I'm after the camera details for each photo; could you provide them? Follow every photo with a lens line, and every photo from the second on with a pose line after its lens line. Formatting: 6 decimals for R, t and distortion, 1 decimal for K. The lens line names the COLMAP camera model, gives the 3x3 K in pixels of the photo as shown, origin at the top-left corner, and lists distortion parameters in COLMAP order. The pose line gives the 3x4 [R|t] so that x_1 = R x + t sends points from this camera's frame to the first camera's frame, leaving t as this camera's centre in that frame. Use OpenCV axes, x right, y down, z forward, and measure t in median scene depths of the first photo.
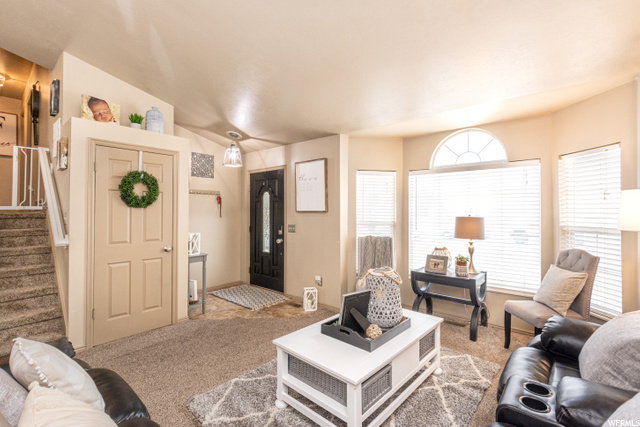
lens RADIAL K [[295.0, 0, 317.4], [0, 295.0, 213.3], [0, 0, 1]] dist [-0.001707, -0.000771]
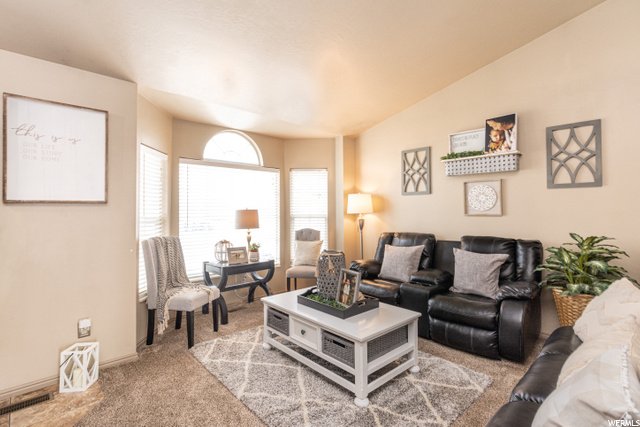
lens RADIAL K [[303.4, 0, 320.0], [0, 303.4, 213.5], [0, 0, 1]] dist [-0.001244, -0.000392]
pose [[0.078423, -0.011427, 0.996855, -0.634792], [0.014692, 0.999839, 0.010306, 0.018872], [-0.996812, 0.013838, 0.078579, 0.624778]]
